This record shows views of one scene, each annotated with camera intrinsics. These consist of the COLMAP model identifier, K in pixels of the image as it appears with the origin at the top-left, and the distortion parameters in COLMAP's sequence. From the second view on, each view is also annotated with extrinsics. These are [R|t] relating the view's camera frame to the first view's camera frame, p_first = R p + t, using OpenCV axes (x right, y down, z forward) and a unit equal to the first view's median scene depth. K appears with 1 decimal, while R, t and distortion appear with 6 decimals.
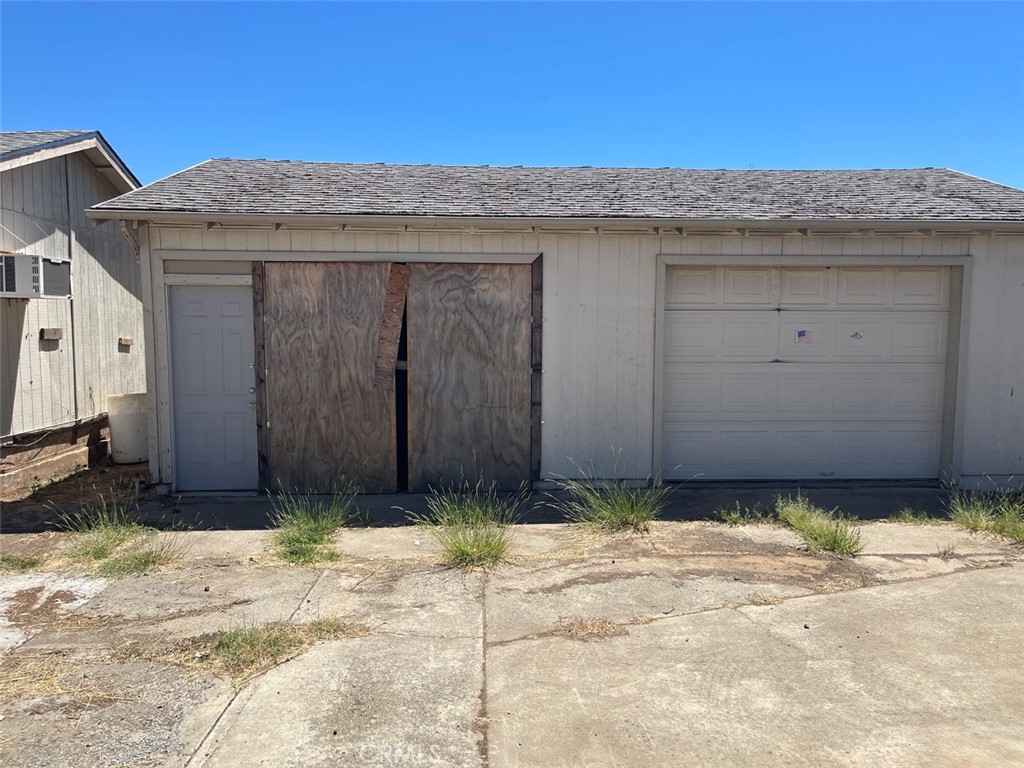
lens RADIAL K [[777.0, 0, 512.0], [0, 777.0, 384.0], [0, 0, 1]] dist [0.088684, -0.121527]
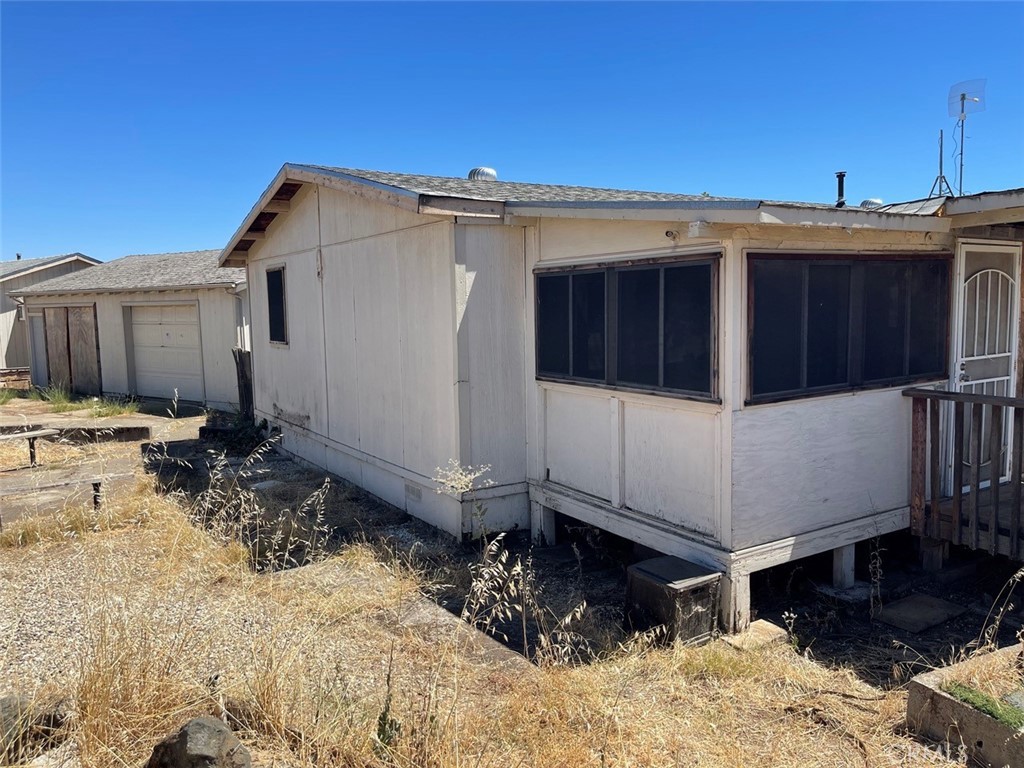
lens RADIAL K [[777.0, 0, 512.0], [0, 777.0, 384.0], [0, 0, 1]] dist [0.088684, -0.121527]
pose [[0.781537, 0.047881, -0.622018, 2.678675], [-0.030175, 0.998785, 0.038969, -0.041229], [0.623128, -0.011687, 0.782032, -0.170750]]
